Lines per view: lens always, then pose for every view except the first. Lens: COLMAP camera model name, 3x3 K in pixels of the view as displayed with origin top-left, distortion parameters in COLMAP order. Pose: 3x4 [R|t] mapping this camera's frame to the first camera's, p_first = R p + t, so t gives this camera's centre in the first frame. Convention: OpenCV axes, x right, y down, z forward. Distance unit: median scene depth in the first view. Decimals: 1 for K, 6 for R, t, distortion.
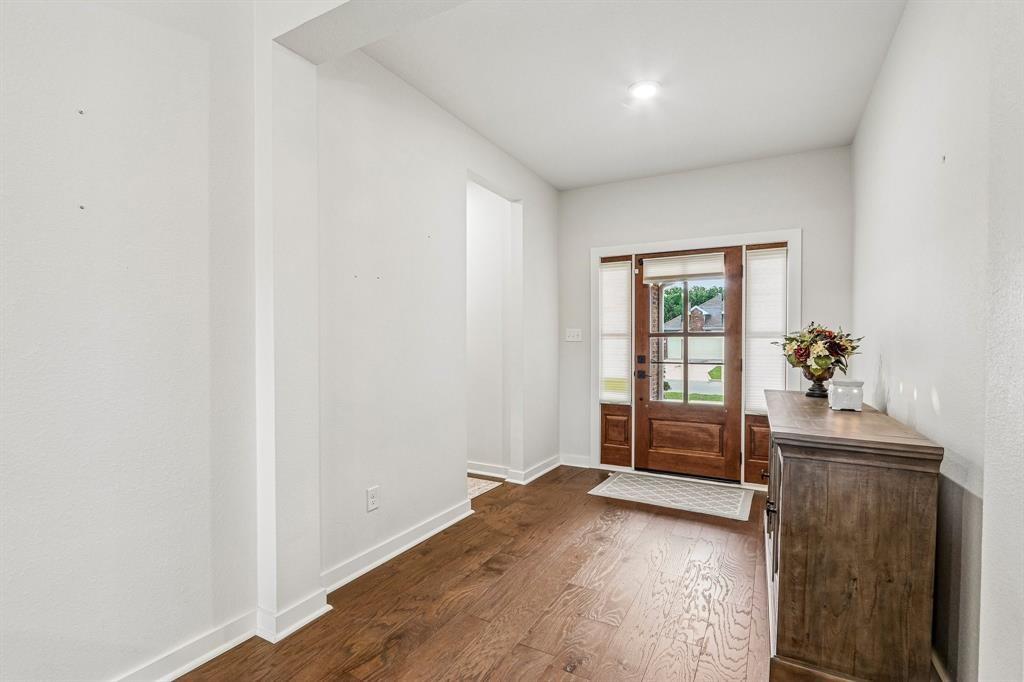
lens RADIAL K [[471.8, 0, 516.9], [0, 471.8, 346.3], [0, 0, 1]] dist [-0.014055, 0.000976]
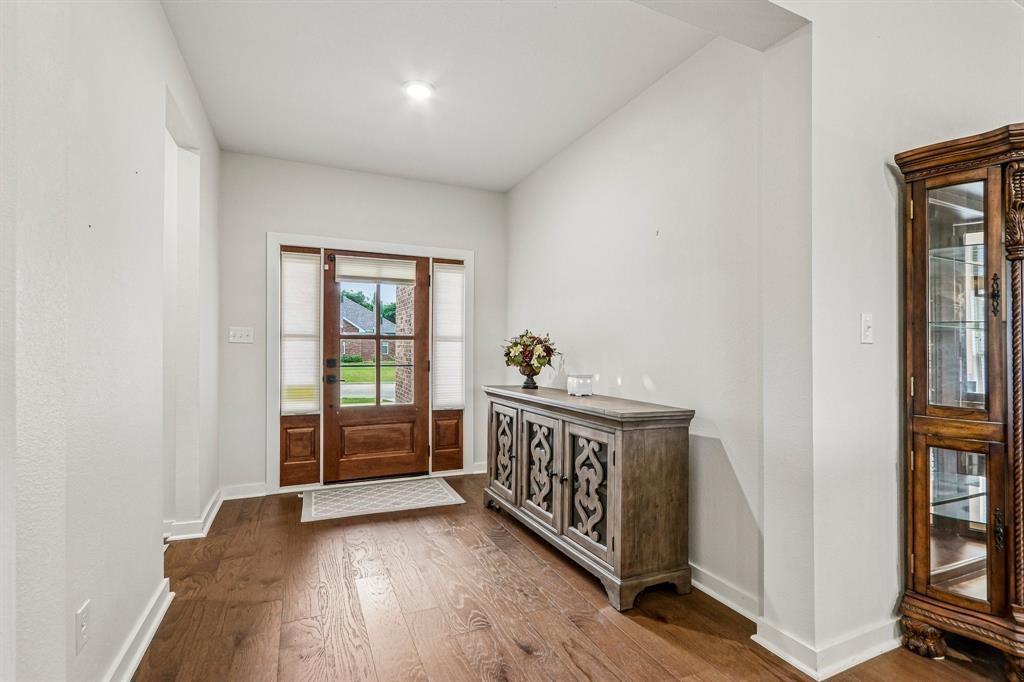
lens RADIAL K [[471.8, 0, 513.7], [0, 471.8, 346.6], [0, 0, 1]] dist [-0.014055, 0.000976]
pose [[0.602322, 0.004568, 0.798240, -0.281219], [-0.000475, 0.999986, -0.005364, 0.000305], [-0.798253, 0.002852, 0.602316, 0.174410]]
